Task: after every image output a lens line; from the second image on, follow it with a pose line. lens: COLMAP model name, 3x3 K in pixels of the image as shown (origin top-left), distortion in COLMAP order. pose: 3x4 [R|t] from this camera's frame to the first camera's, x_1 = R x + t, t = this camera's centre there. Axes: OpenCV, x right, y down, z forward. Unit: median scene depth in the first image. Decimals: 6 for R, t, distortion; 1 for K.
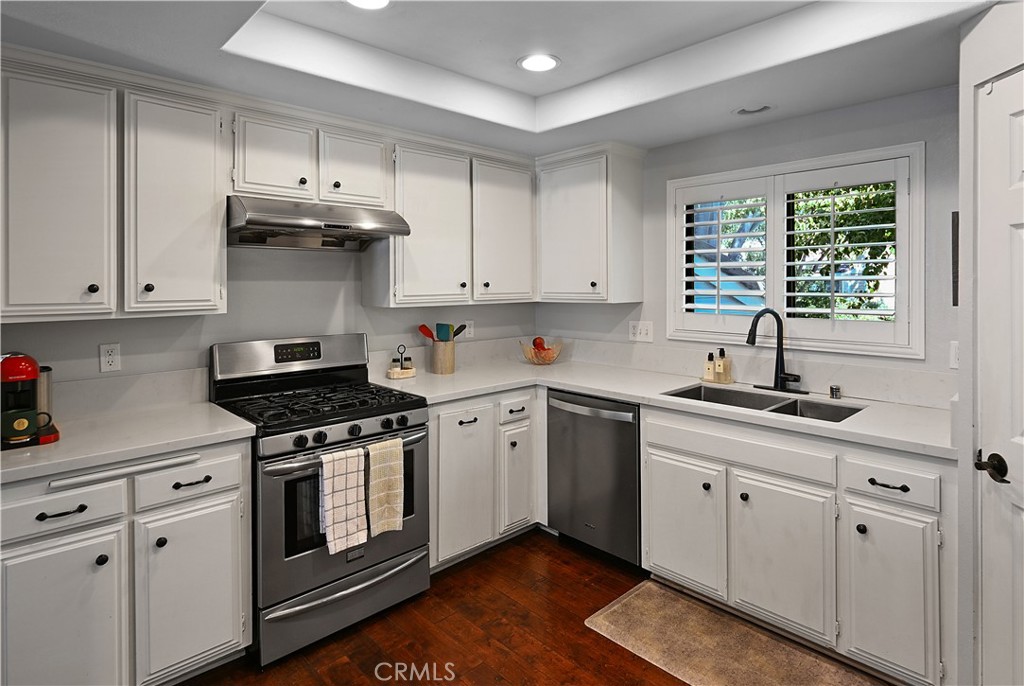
lens RADIAL K [[544.7, 0, 502.4], [0, 544.7, 297.2], [0, 0, 1]] dist [-0.032273, 0.002894]
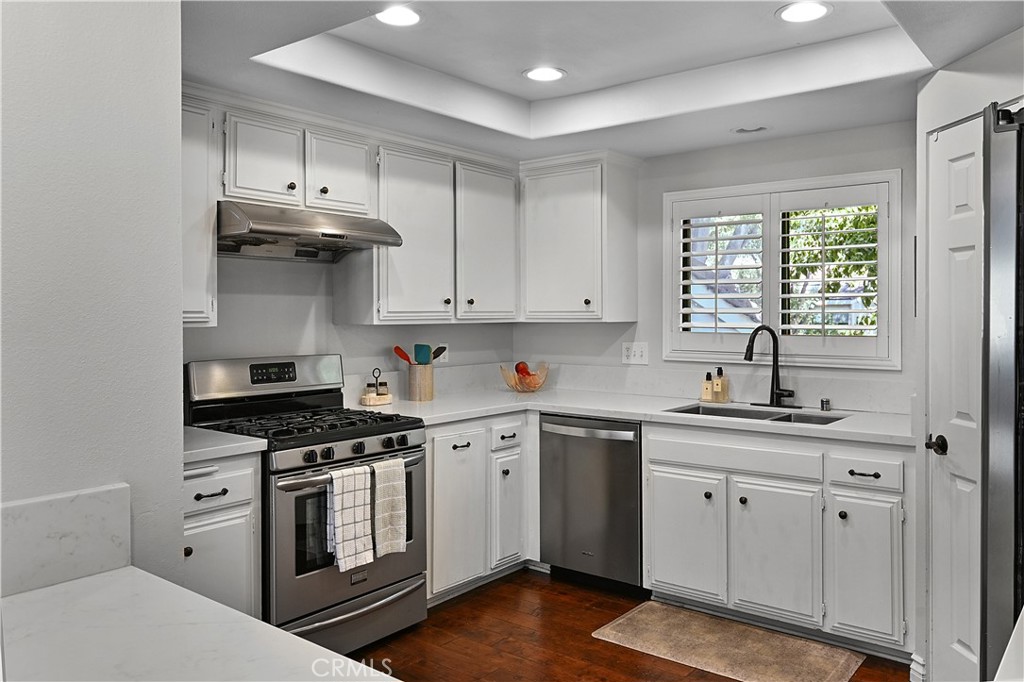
lens RADIAL K [[759.9, 0, 516.1], [0, 759.9, 331.9], [0, 0, 1]] dist [-0.063061, -0.007080]
pose [[0.990153, 0.002565, 0.139969, -0.166979], [-0.002374, 0.999996, -0.001536, 0.037048], [-0.139973, 0.001188, 0.990155, -0.334811]]
